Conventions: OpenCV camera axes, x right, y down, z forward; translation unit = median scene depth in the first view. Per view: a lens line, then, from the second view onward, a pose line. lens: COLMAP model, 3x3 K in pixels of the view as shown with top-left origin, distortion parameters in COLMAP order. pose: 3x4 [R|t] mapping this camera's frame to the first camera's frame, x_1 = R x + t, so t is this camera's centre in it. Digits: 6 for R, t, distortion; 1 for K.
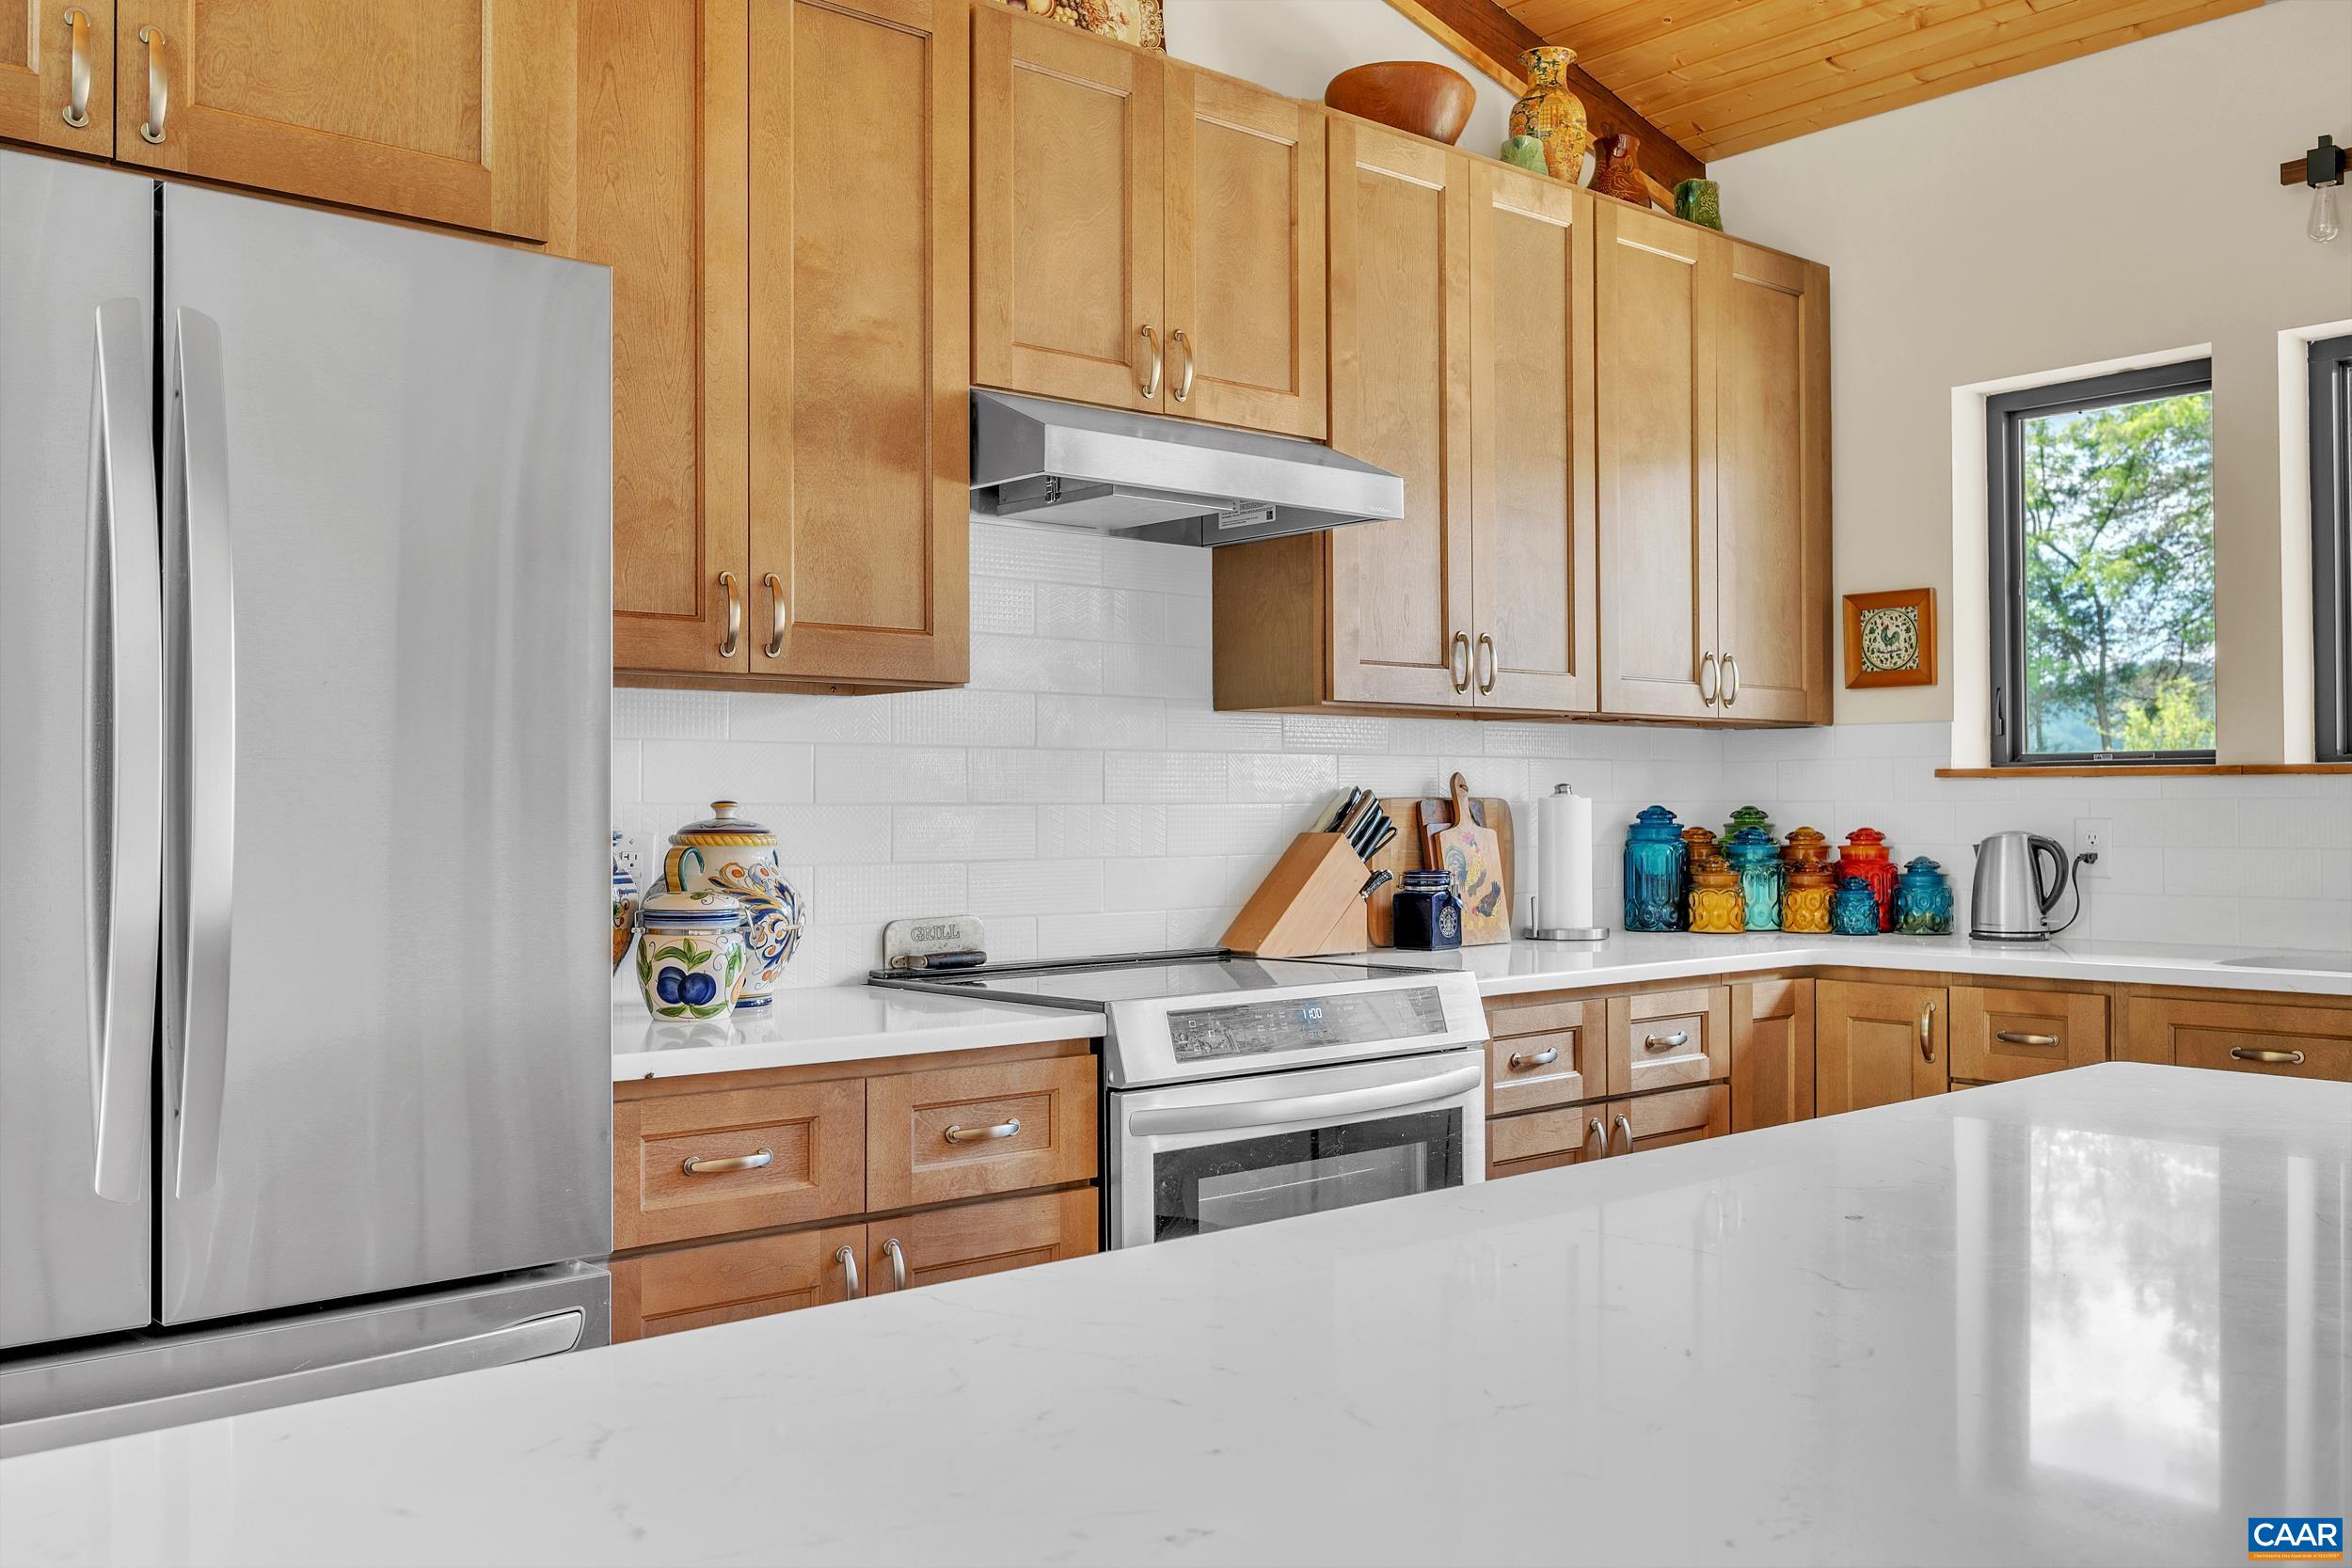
lens RADIAL K [[2031.8, 0, 1176.0], [0, 2031.8, 784.0], [0, 0, 1]] dist [-0.006501, 0.000247]
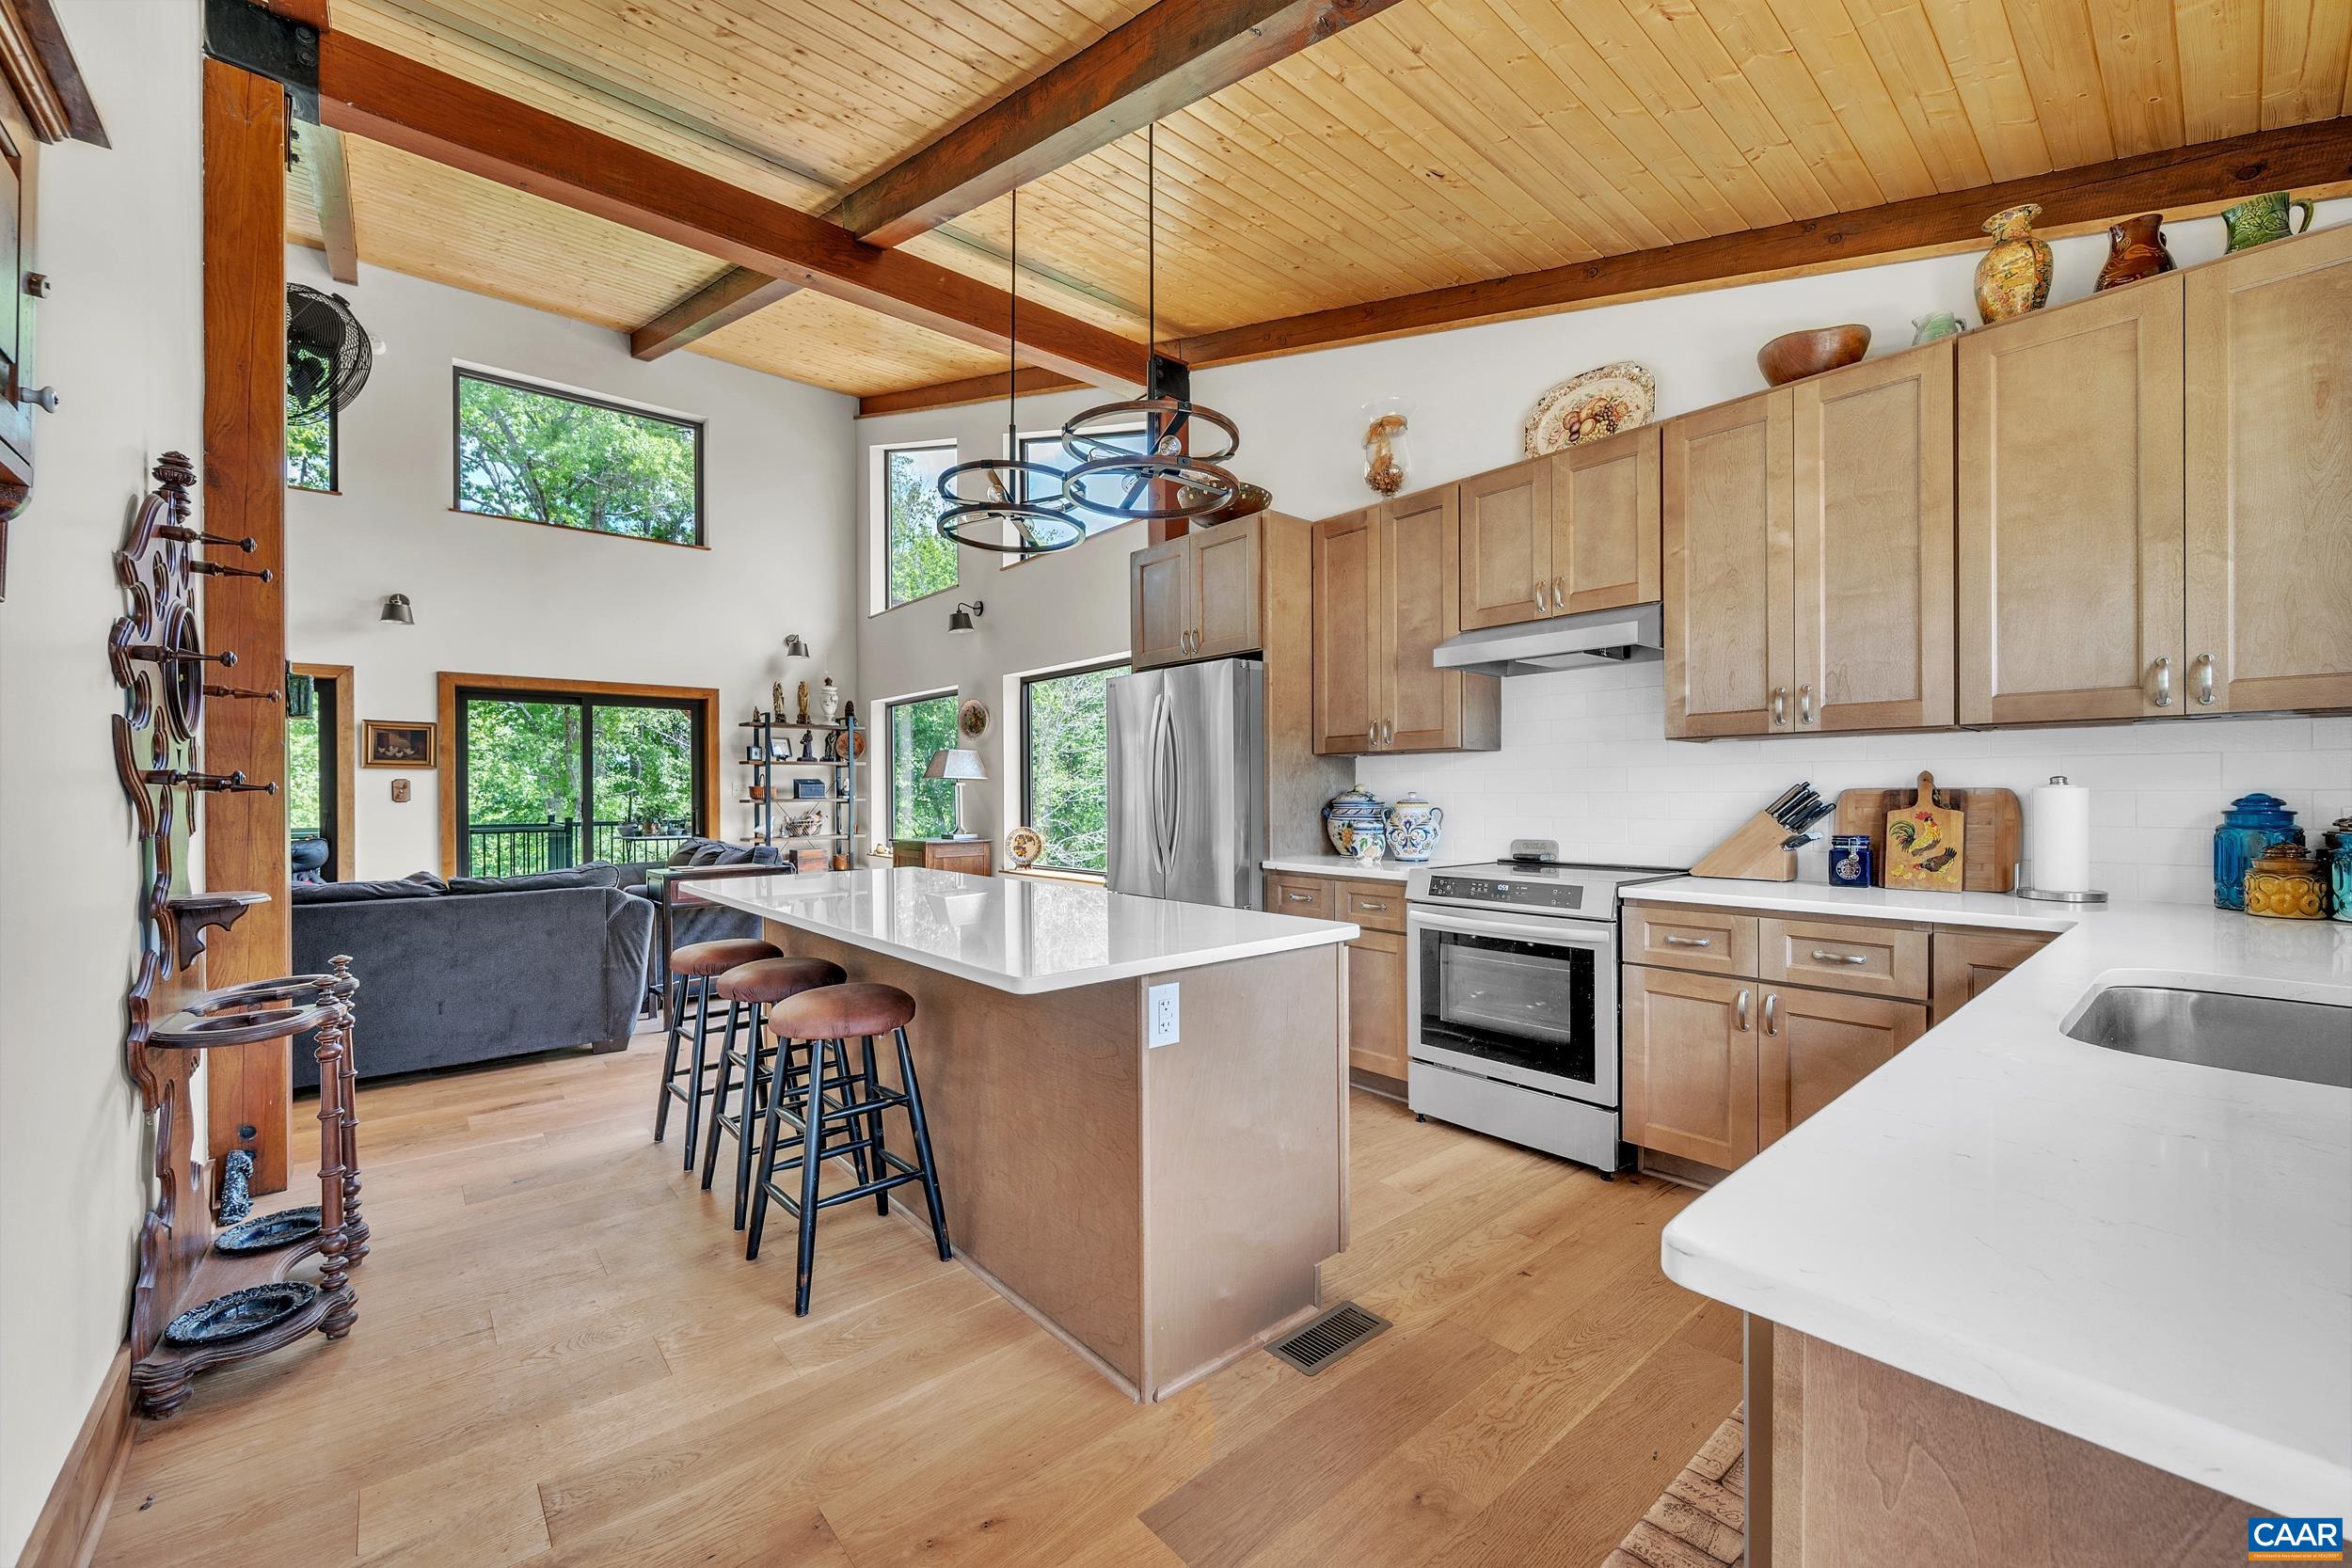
lens RADIAL K [[935.5, 0, 1179.4], [0, 935.5, 786.5], [0, 0, 1]] dist [-0.000985, 0.000167]
pose [[-0.009733, -0.001338, -0.999952, 0.869938], [0.016910, 0.999856, -0.001503, -0.002295], [0.999810, -0.016924, -0.009709, 0.515602]]
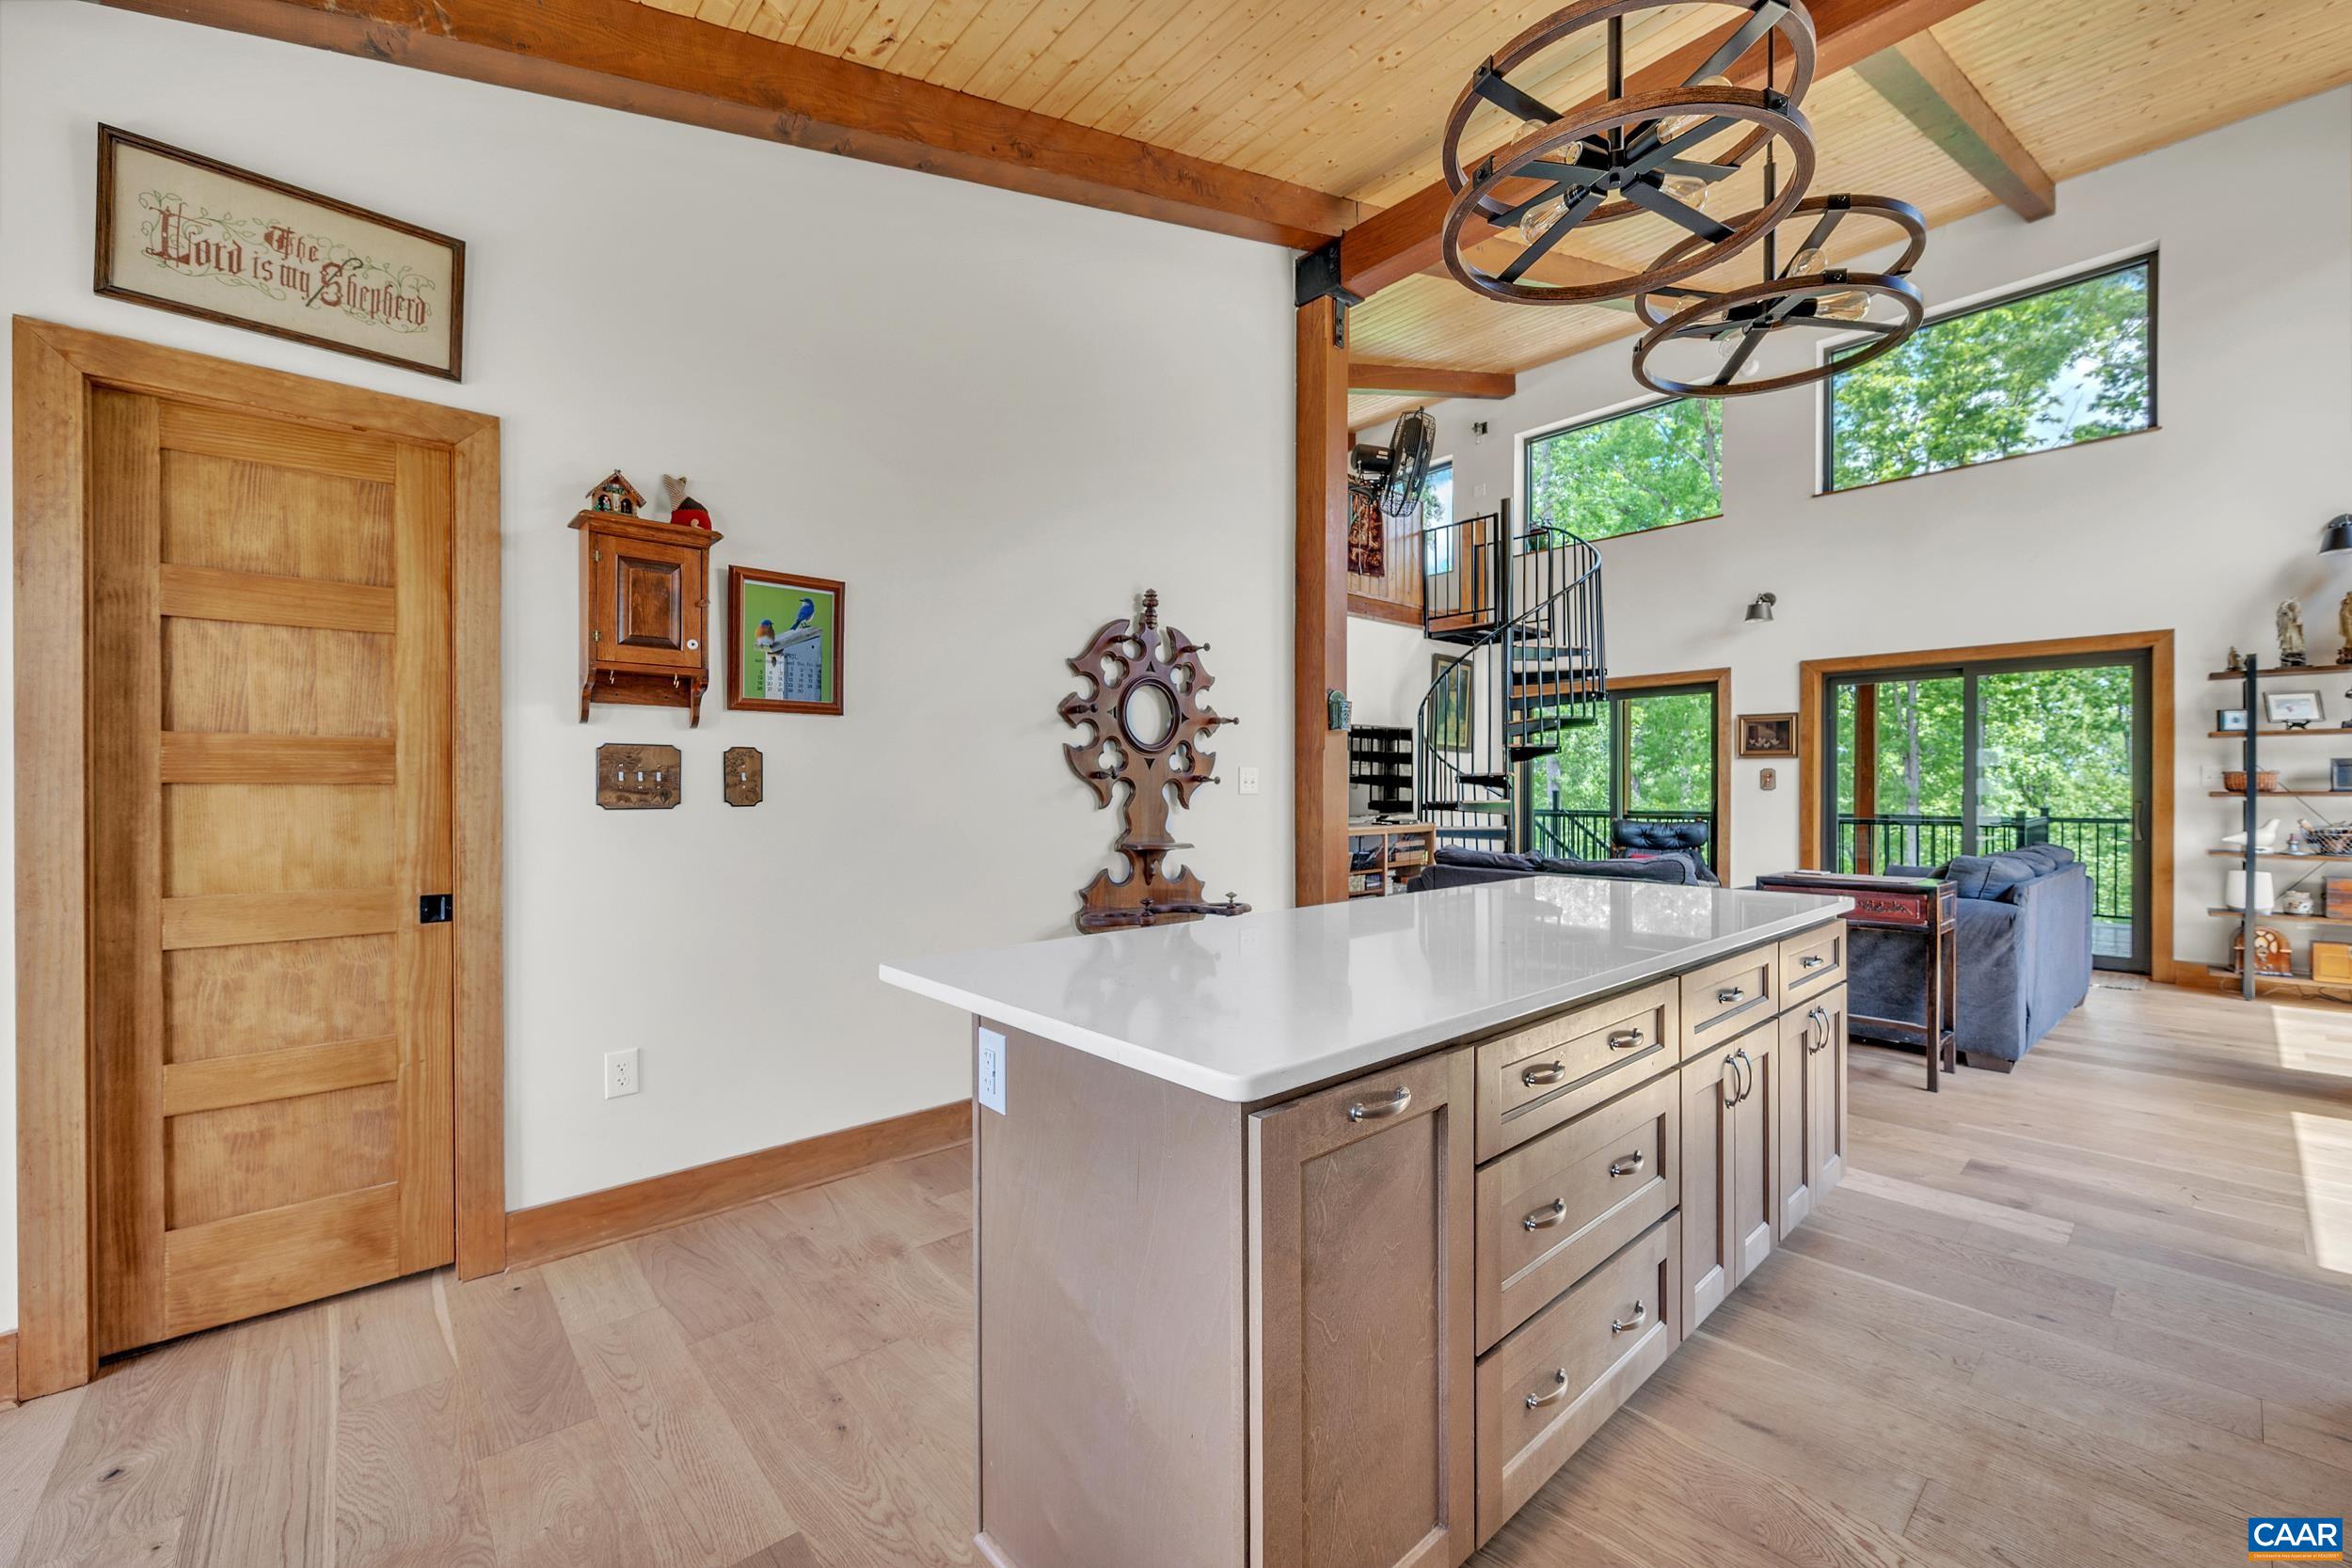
lens RADIAL K [[935.5, 0, 1179.4], [0, 935.5, 786.5], [0, 0, 1]] dist [-0.000985, 0.000167]
pose [[-0.999909, 0.006403, -0.011914, 0.308338], [0.006529, 0.999923, -0.010568, 0.004734], [0.011845, -0.010645, -0.999873, 0.885318]]
